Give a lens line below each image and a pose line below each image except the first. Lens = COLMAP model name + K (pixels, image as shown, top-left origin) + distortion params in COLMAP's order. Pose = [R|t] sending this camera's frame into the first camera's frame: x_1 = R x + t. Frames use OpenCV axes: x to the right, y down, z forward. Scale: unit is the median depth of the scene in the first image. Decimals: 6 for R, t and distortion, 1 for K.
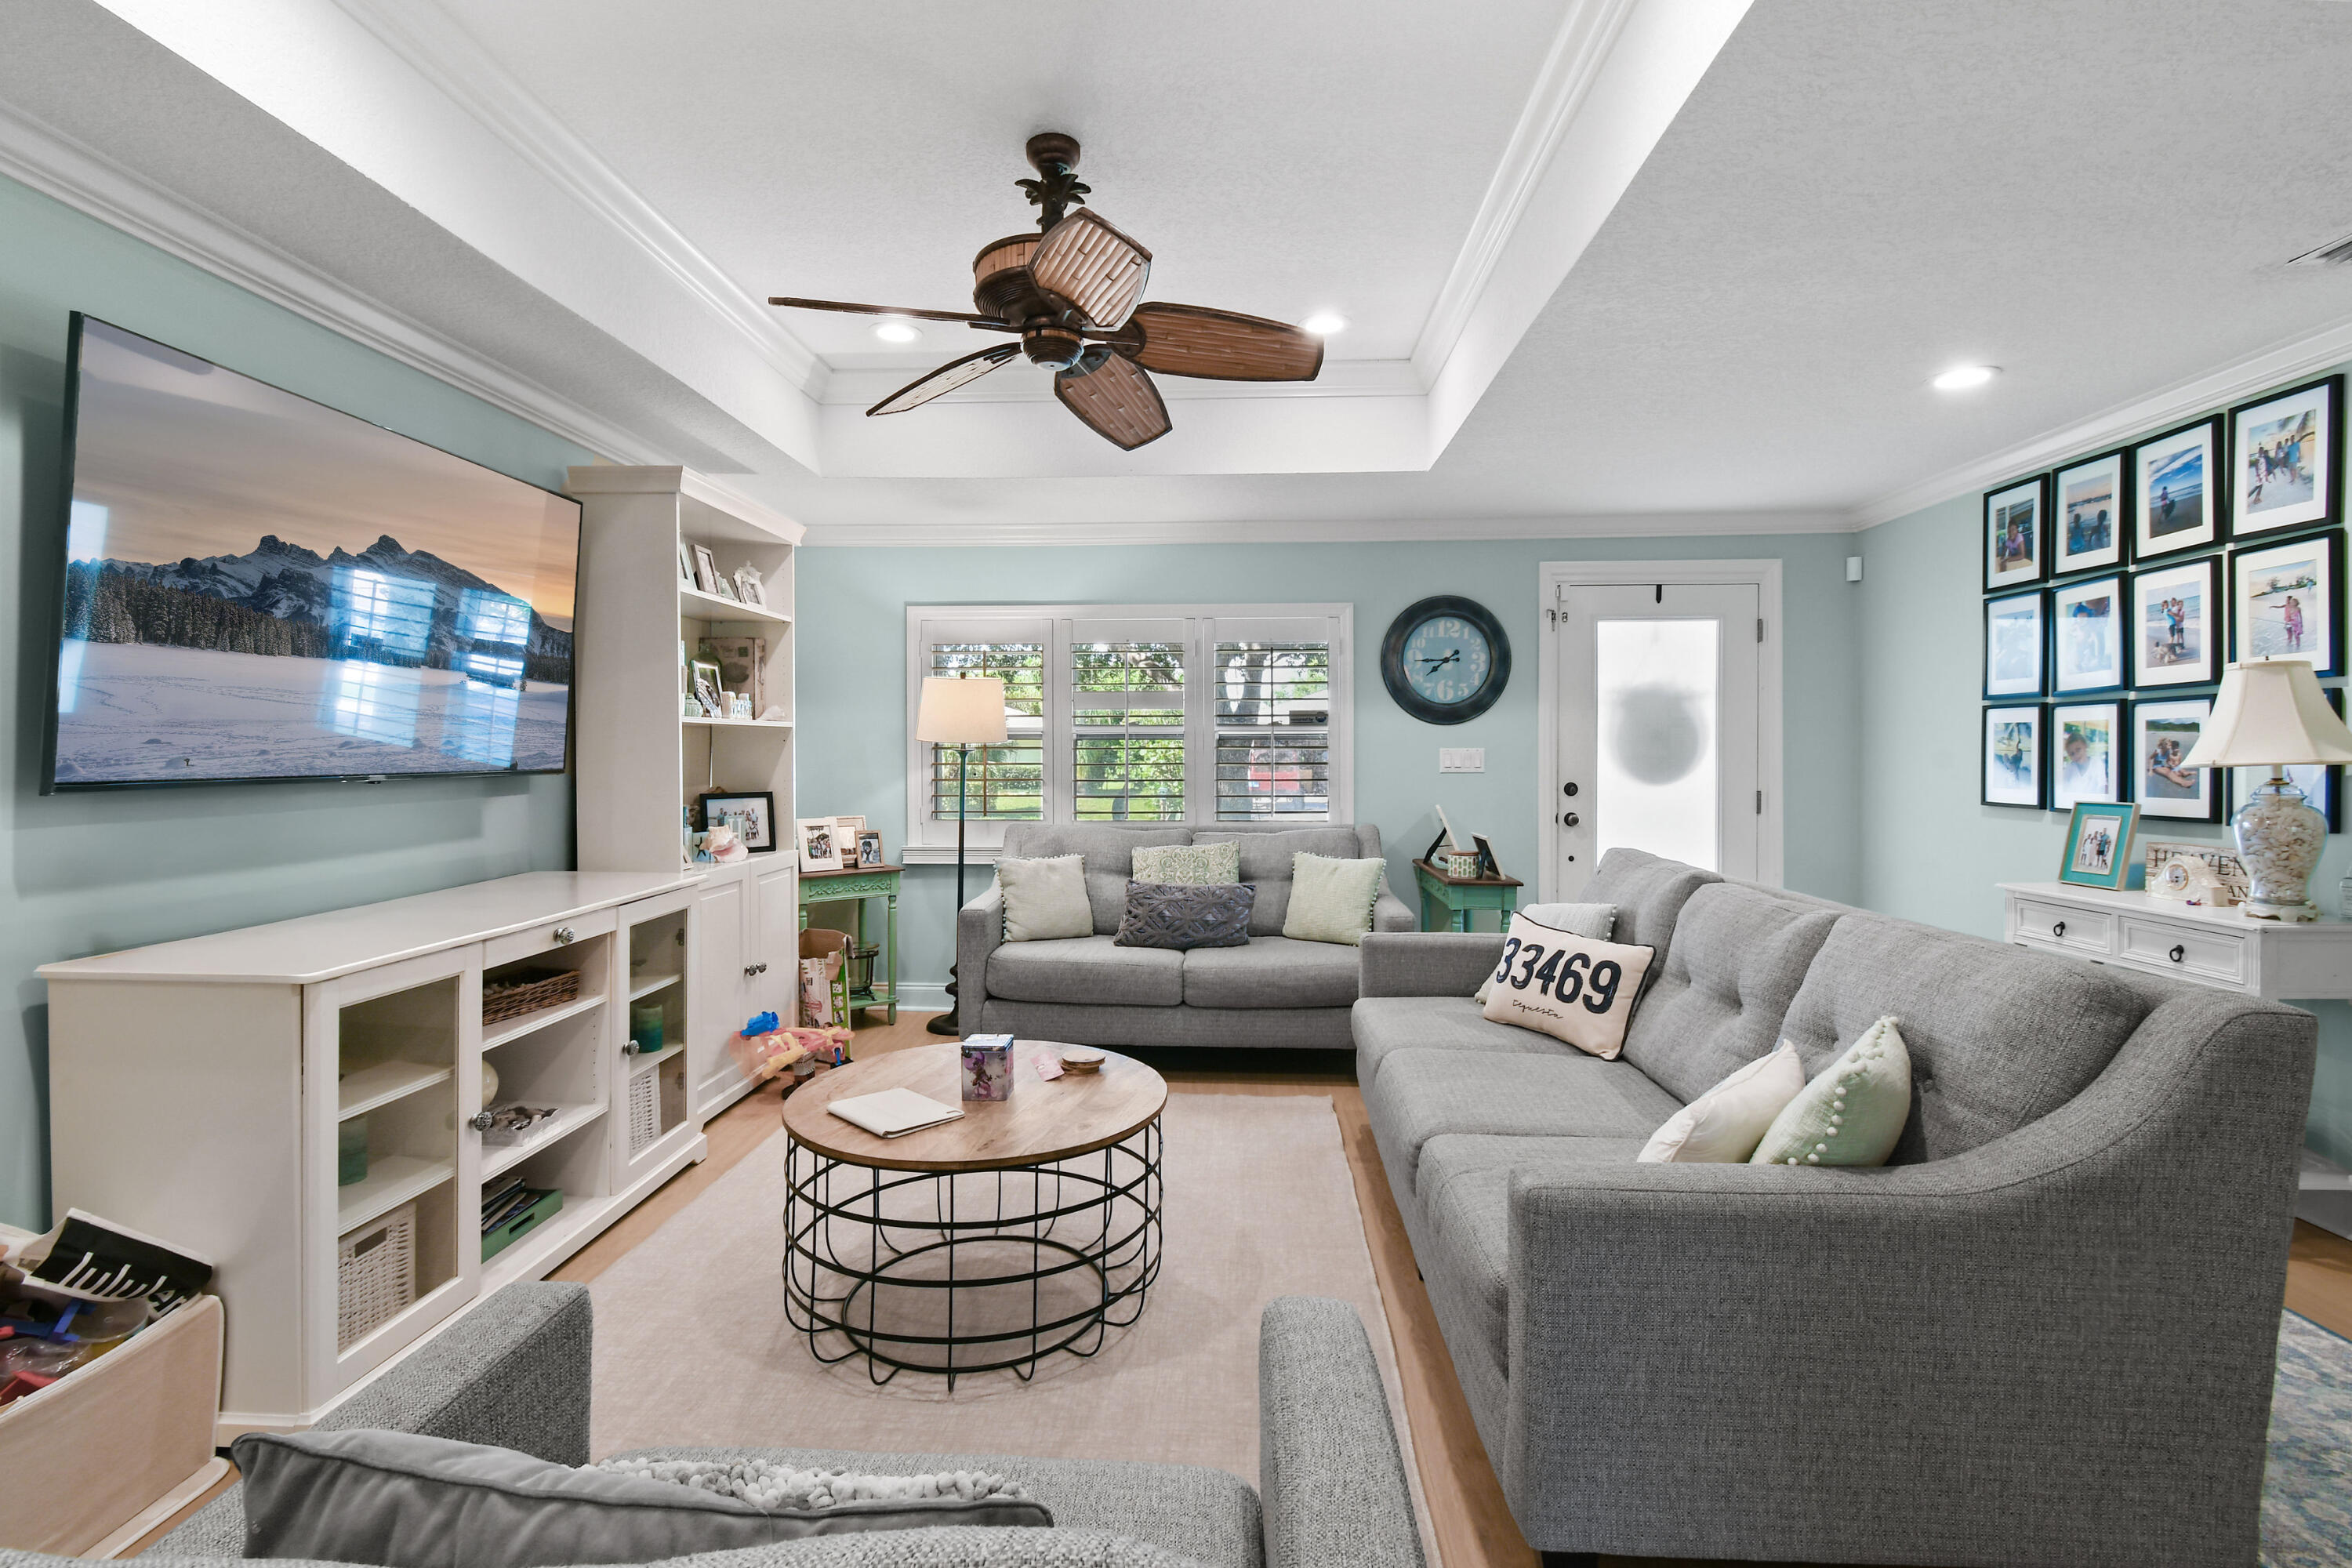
lens RADIAL K [[1091.1, 0, 1175.3], [0, 1091.1, 769.1], [0, 0, 1]] dist [0.001395, 0.000354]
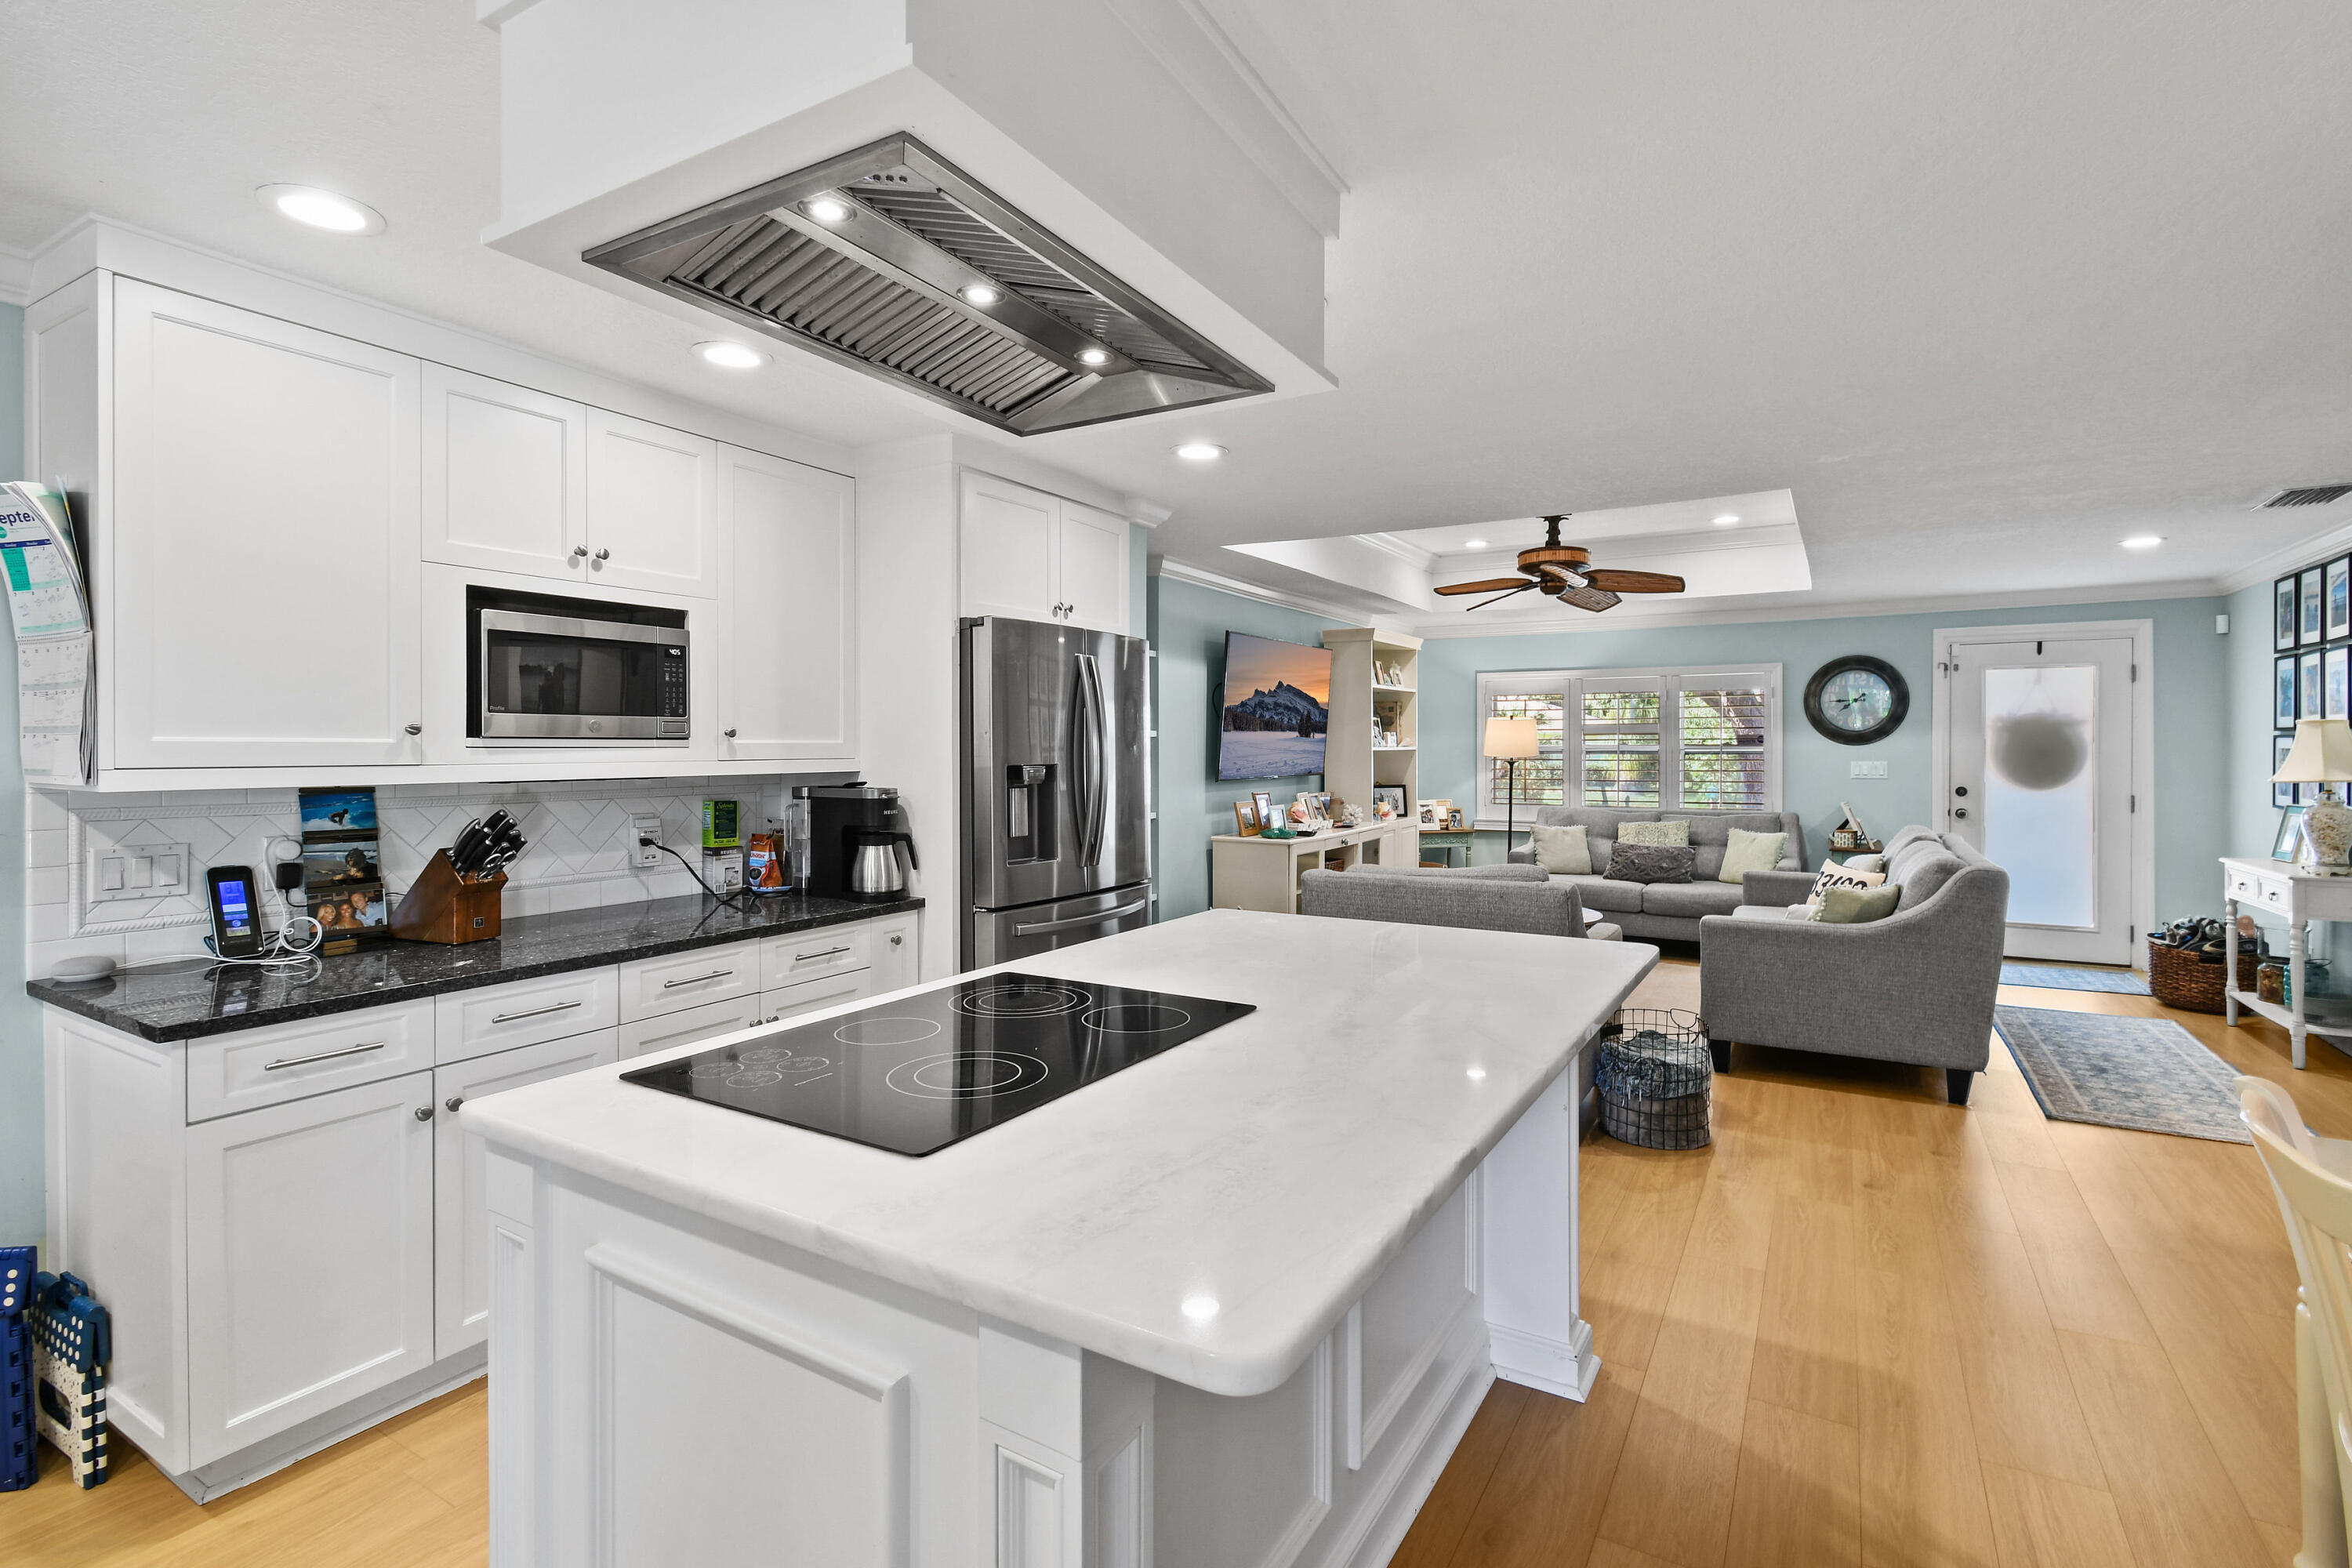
lens RADIAL K [[1110.5, 0, 1175.9], [0, 1110.5, 756.8], [0, 0, 1]] dist [0.000469, -0.000813]
pose [[0.884862, 0.003341, -0.465841, 0.192414], [-0.006202, 0.999970, -0.004608, -0.018059], [0.465812, 0.006966, 0.884856, -1.002502]]
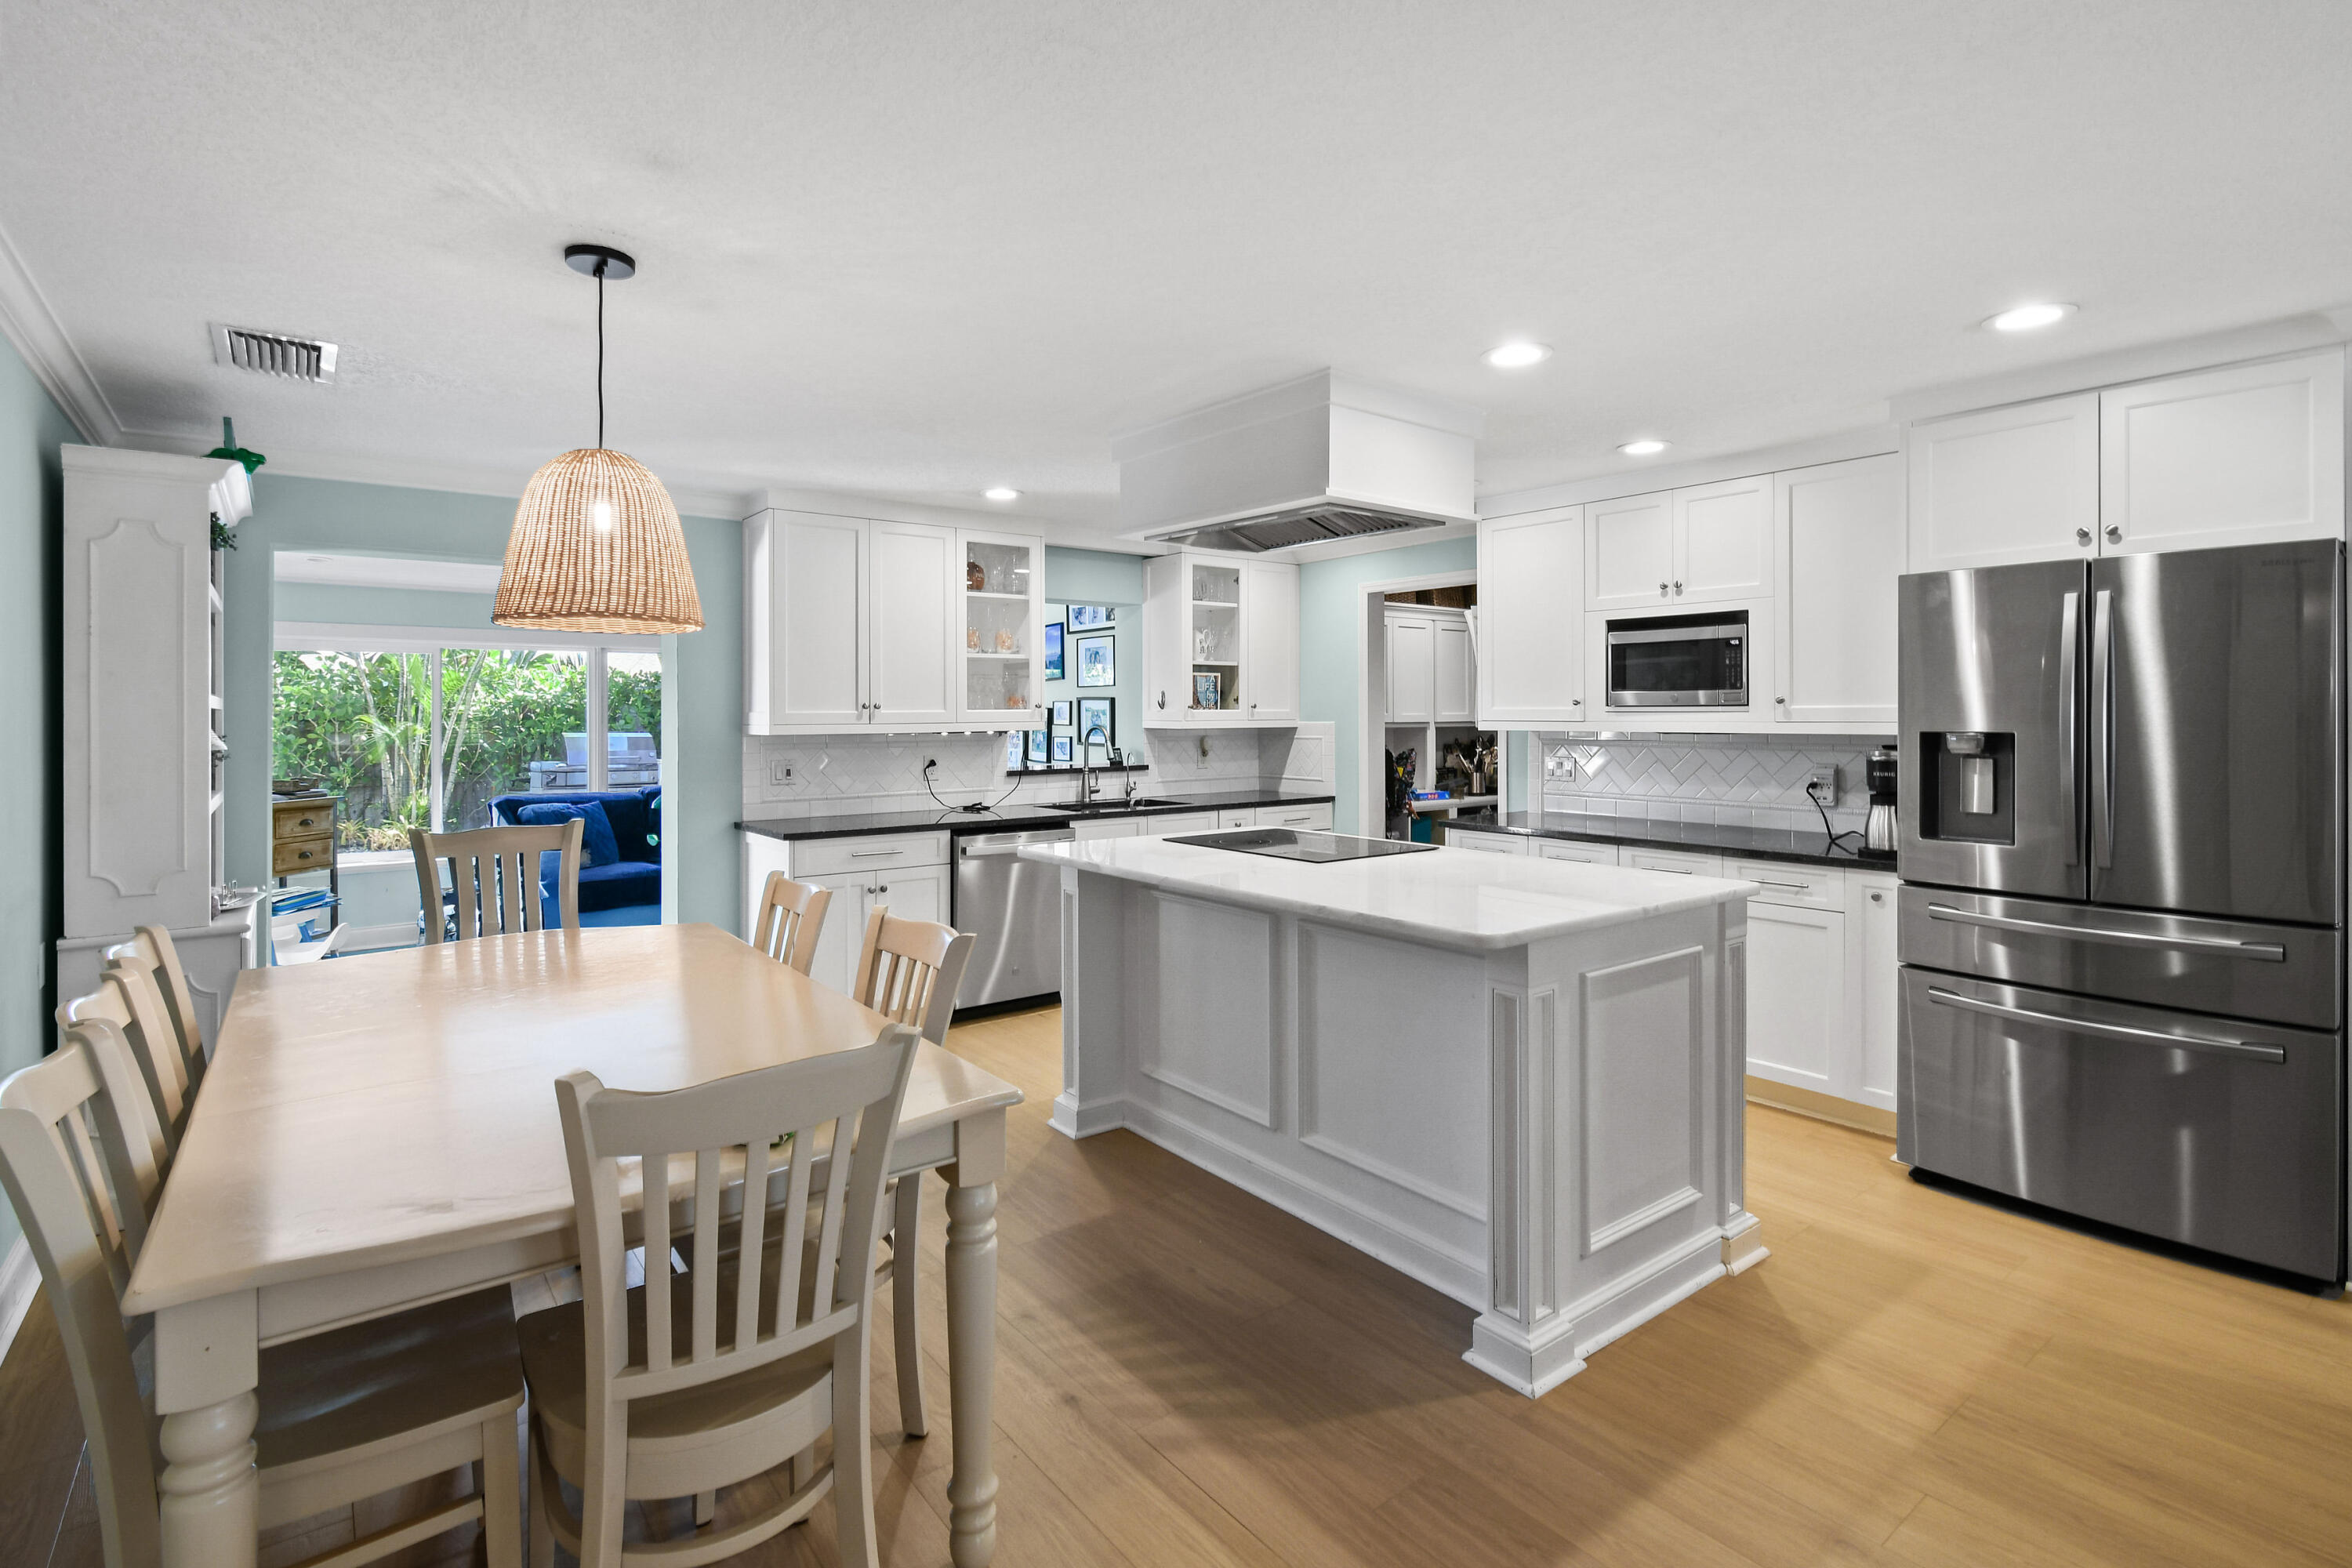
lens RADIAL K [[1126.8, 0, 1179.9], [0, 1126.8, 716.5], [0, 0, 1]] dist [0.005759, 0.000392]
pose [[-0.752271, 0.003240, -0.658846, 0.671678], [-0.008662, 0.999853, 0.014806, -0.034516], [0.658797, 0.016845, -0.752132, 0.080029]]
